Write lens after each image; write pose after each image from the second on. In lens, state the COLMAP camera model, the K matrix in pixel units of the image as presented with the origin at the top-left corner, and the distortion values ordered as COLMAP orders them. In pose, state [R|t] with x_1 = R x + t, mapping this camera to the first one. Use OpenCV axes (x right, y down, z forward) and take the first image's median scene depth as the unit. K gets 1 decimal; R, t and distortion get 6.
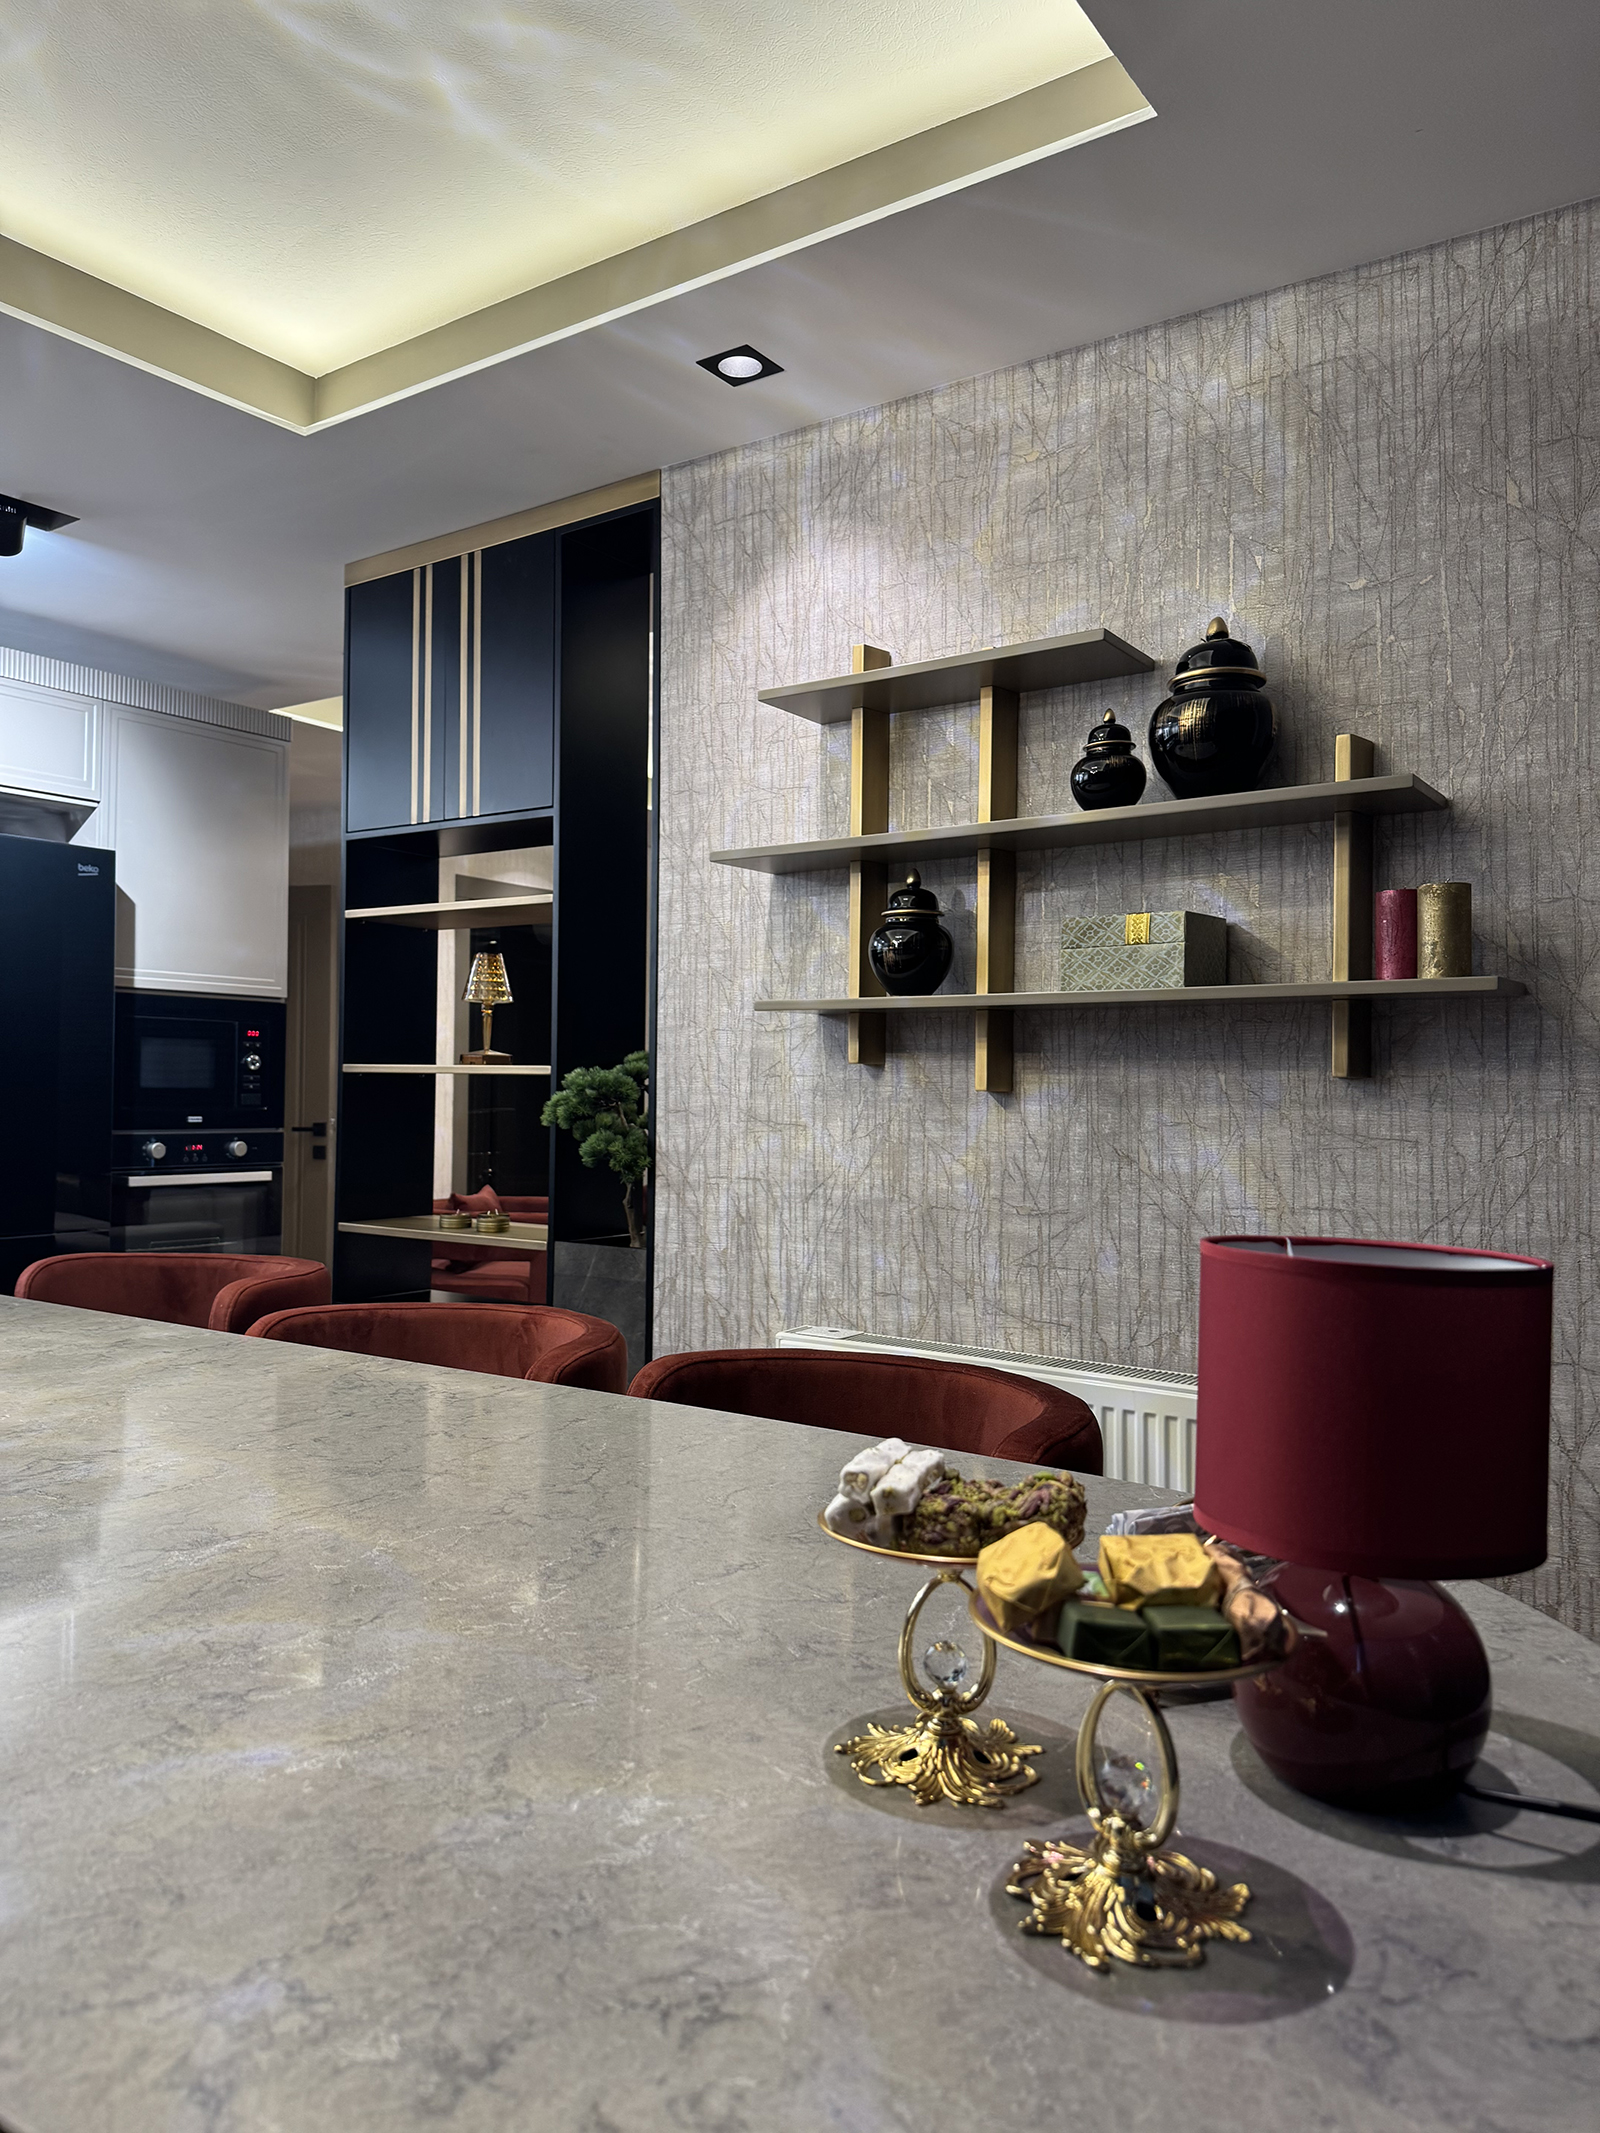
lens RADIAL K [[1495.3, 0, 794.7], [0, 1495.3, 1062.2], [0, 0, 1]] dist [0.040178, -0.047932]
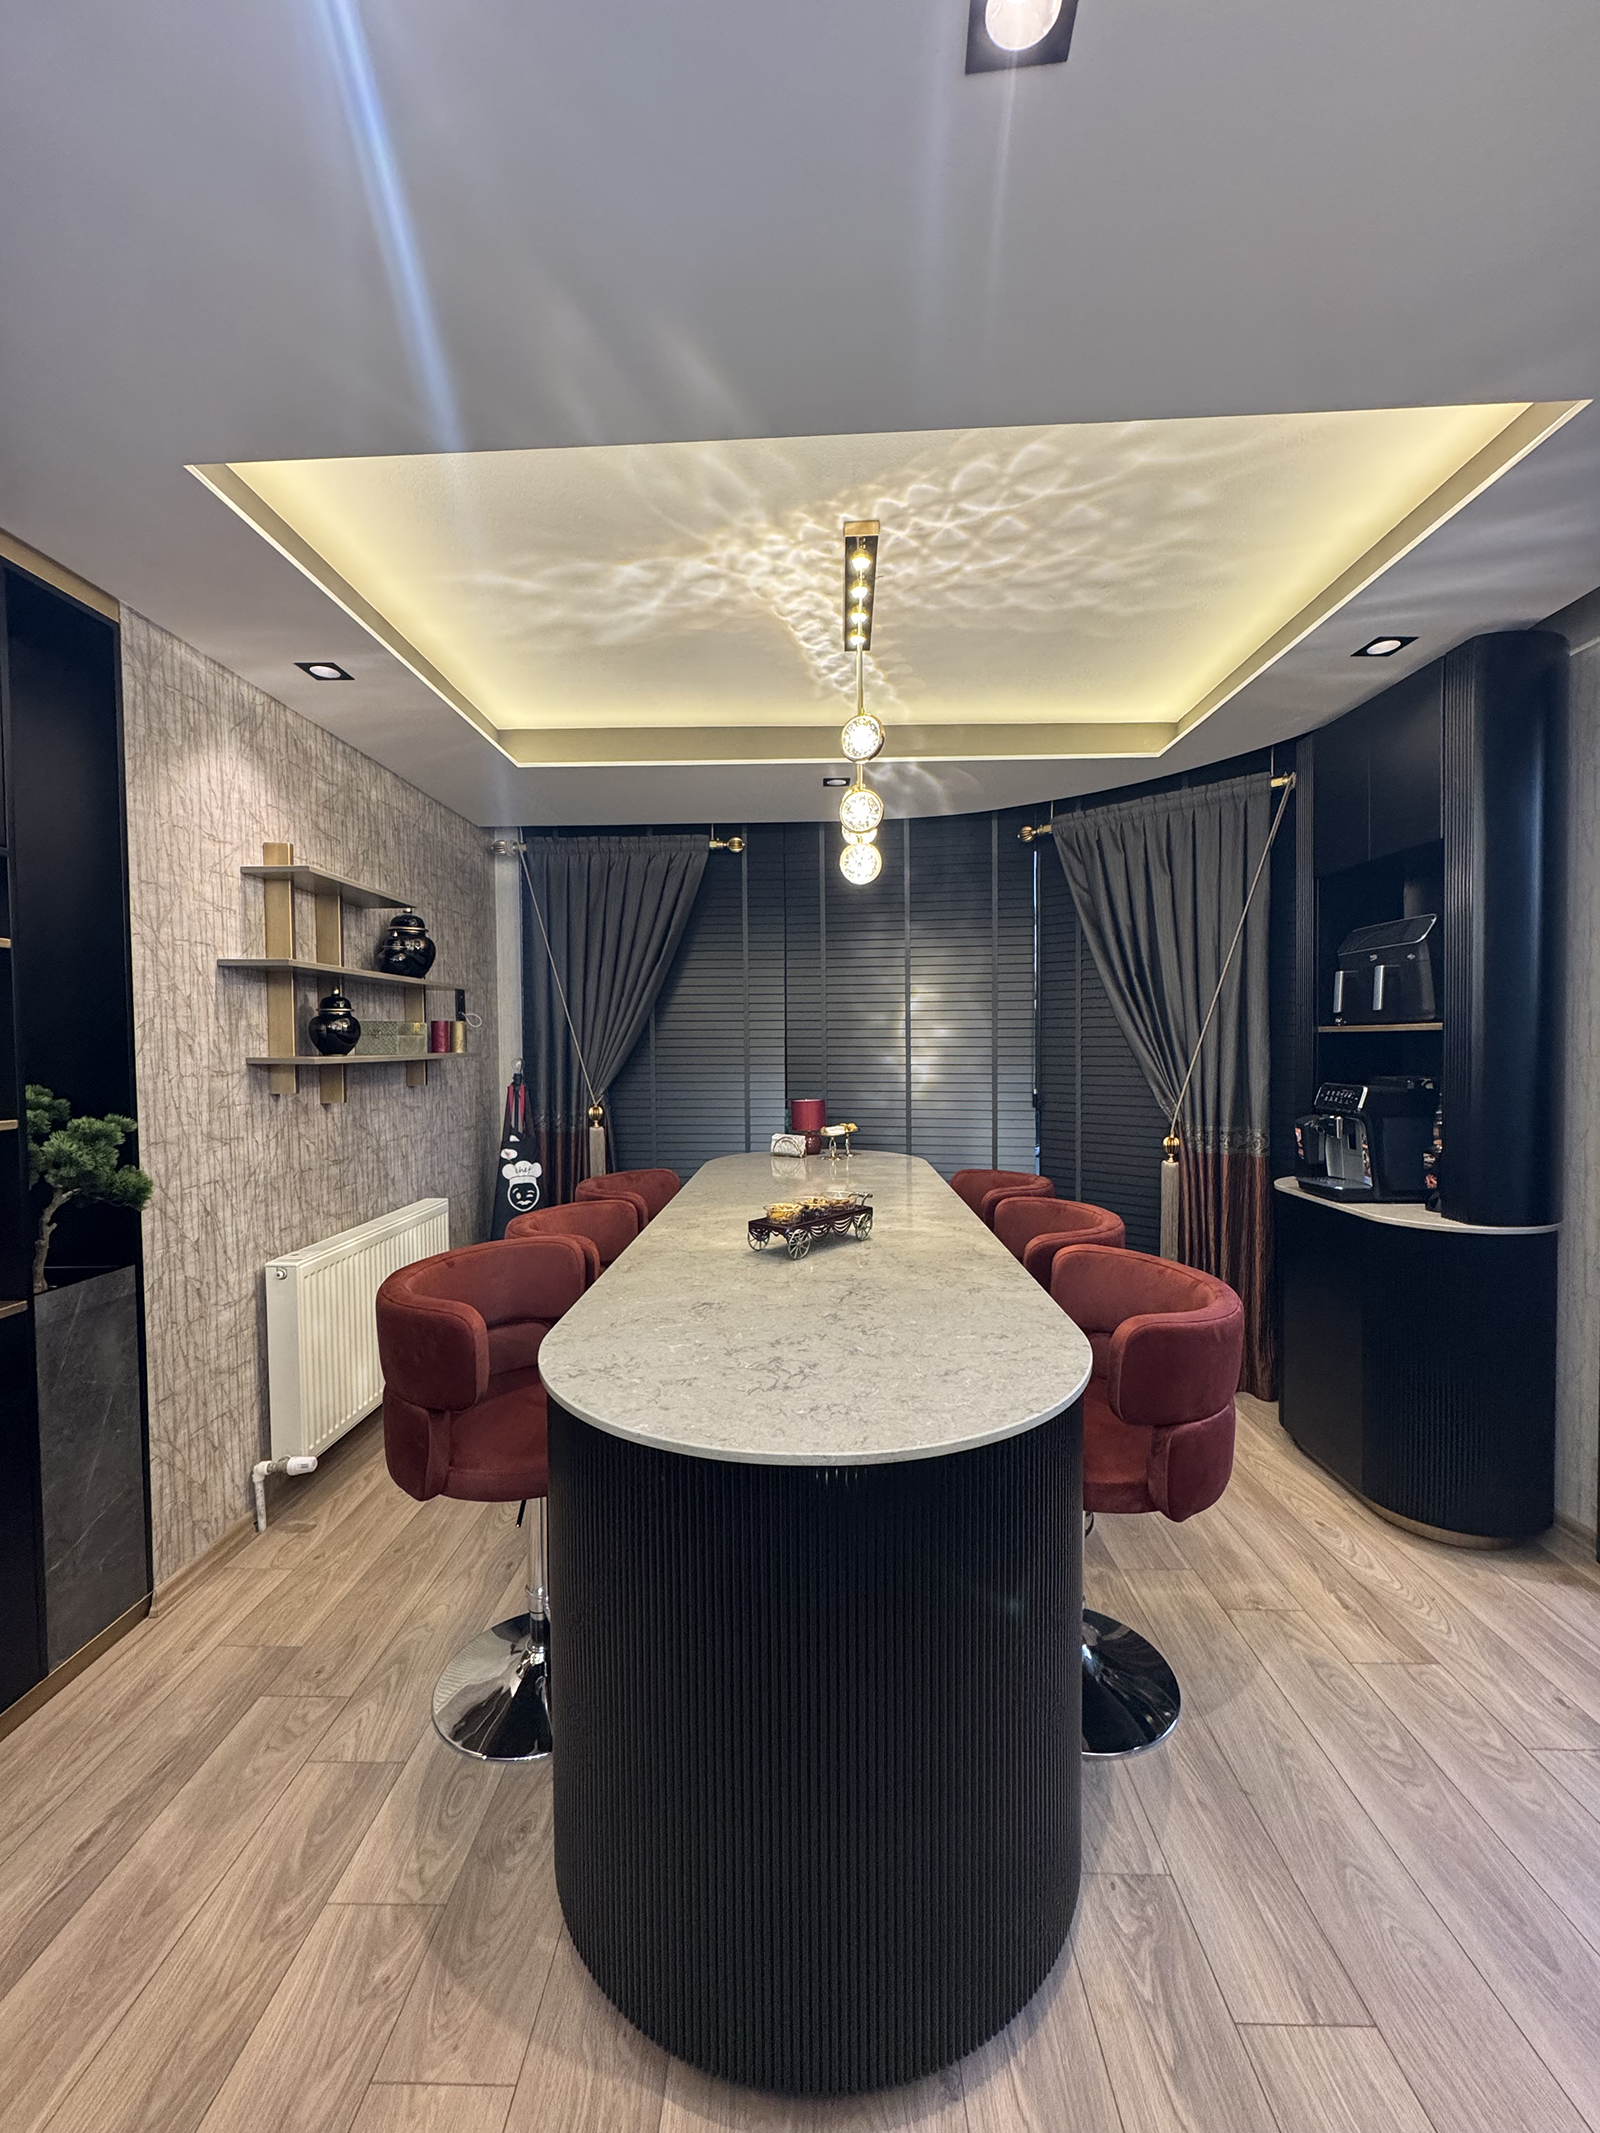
lens RADIAL K [[842.9, 0, 807.9], [0, 842.9, 1064.4], [0, 0, 1]] dist [-0.005826, 0.000719]
pose [[-0.569185, -0.022214, 0.821909, -1.058874], [0.002035, 0.999594, 0.028425, -0.056544], [-0.822207, 0.017852, -0.568909, 1.056654]]
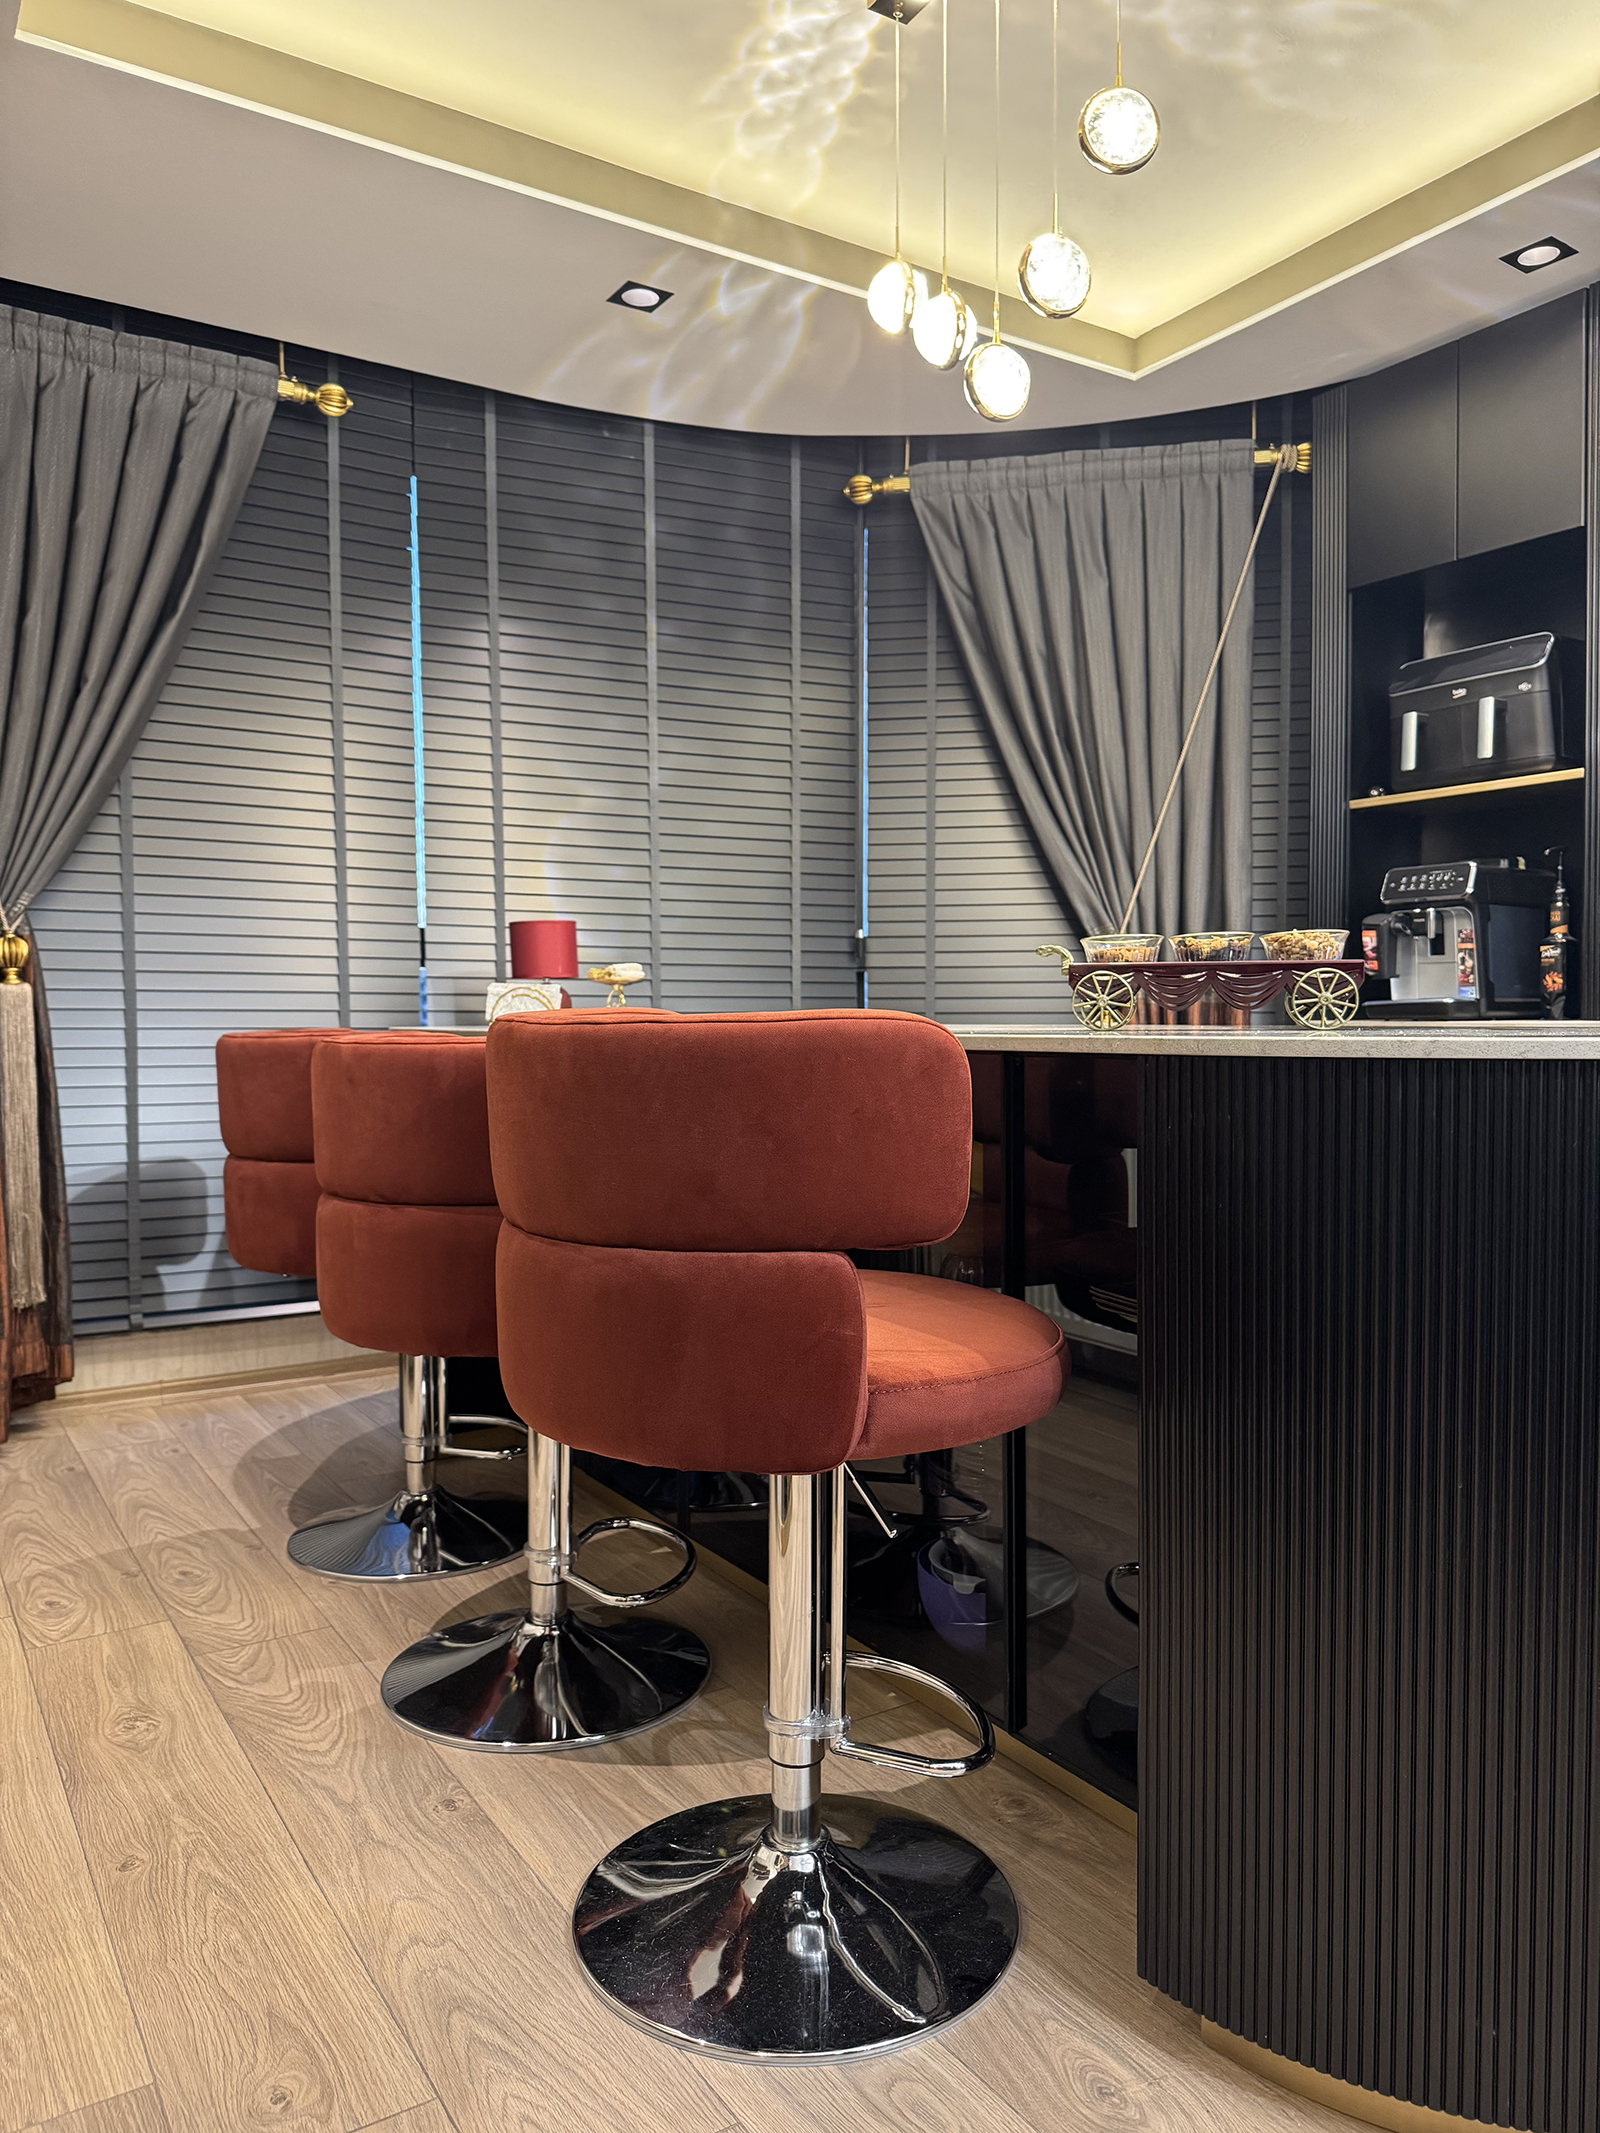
lens RADIAL K [[1495.3, 0, 801.0], [0, 1495.3, 1062.2], [0, 0, 1]] dist [0.040178, -0.047932]
pose [[-0.926906, -0.015583, 0.374970, -0.597232], [-0.003352, 0.999441, 0.033249, 0.121828], [-0.375278, 0.029562, -0.926441, 1.371630]]
